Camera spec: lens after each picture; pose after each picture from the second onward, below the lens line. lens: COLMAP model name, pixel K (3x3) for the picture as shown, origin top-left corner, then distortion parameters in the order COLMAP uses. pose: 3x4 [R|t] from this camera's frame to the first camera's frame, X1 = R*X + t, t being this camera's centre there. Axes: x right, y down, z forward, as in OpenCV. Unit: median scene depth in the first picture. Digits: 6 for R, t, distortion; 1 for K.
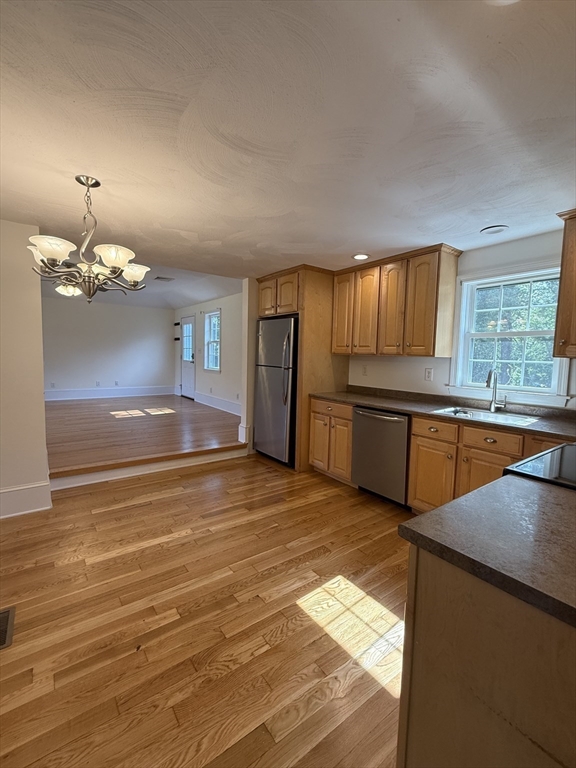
lens RADIAL K [[338.9, 0, 287.4], [0, 338.9, 381.7], [0, 0, 1]] dist [0.000963, 0.000061]
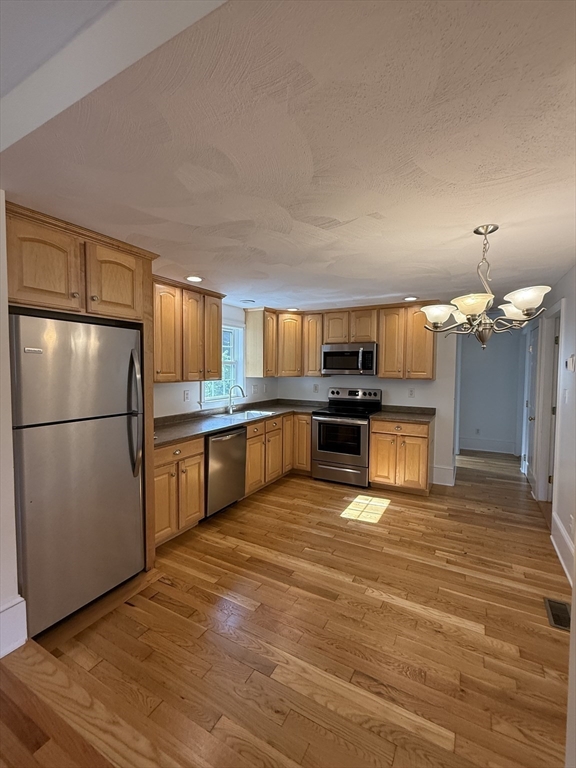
lens RADIAL K [[338.9, 0, 287.9], [0, 338.9, 384.4], [0, 0, 1]] dist [0.000963, 0.000061]
pose [[-0.412380, -0.071432, 0.908207, -1.024314], [0.057293, 0.992914, 0.104109, -0.217499], [-0.909209, 0.094966, -0.405366, 1.580062]]
